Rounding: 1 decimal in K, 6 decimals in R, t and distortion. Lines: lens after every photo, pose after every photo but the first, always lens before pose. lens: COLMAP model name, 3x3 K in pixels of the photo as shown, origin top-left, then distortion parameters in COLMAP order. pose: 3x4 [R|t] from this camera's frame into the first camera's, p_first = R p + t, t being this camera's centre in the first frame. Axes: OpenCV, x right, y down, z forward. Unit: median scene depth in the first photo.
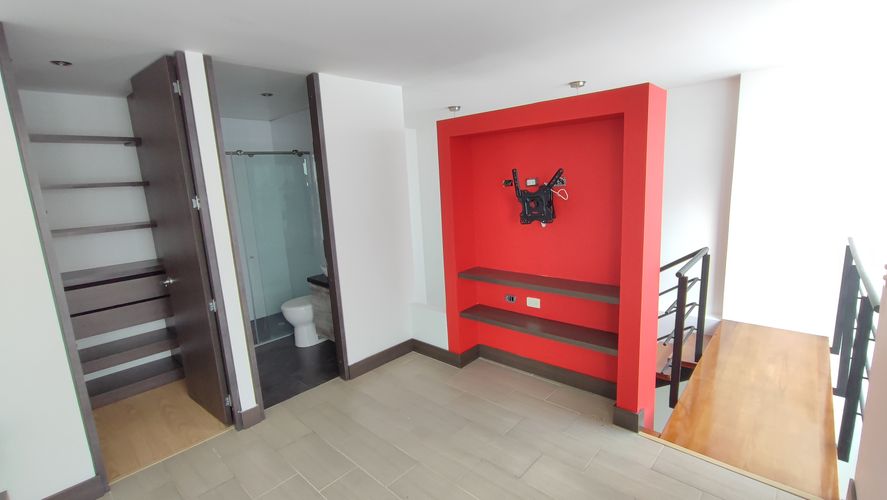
lens RADIAL K [[402.8, 0, 445.4], [0, 402.8, 252.0], [0, 0, 1]] dist [-0.009794, 0.006117]
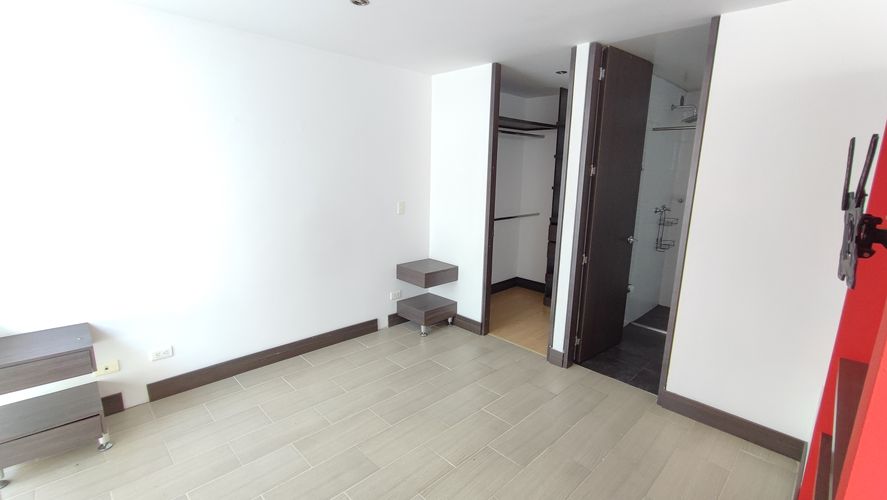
lens RADIAL K [[402.8, 0, 443.2], [0, 402.8, 248.4], [0, 0, 1]] dist [-0.009794, 0.006117]
pose [[-0.046382, 0.247867, -0.967683, 0.611186], [-0.202721, 0.946232, 0.252089, -0.122900], [0.978137, 0.207862, 0.006360, 0.625571]]
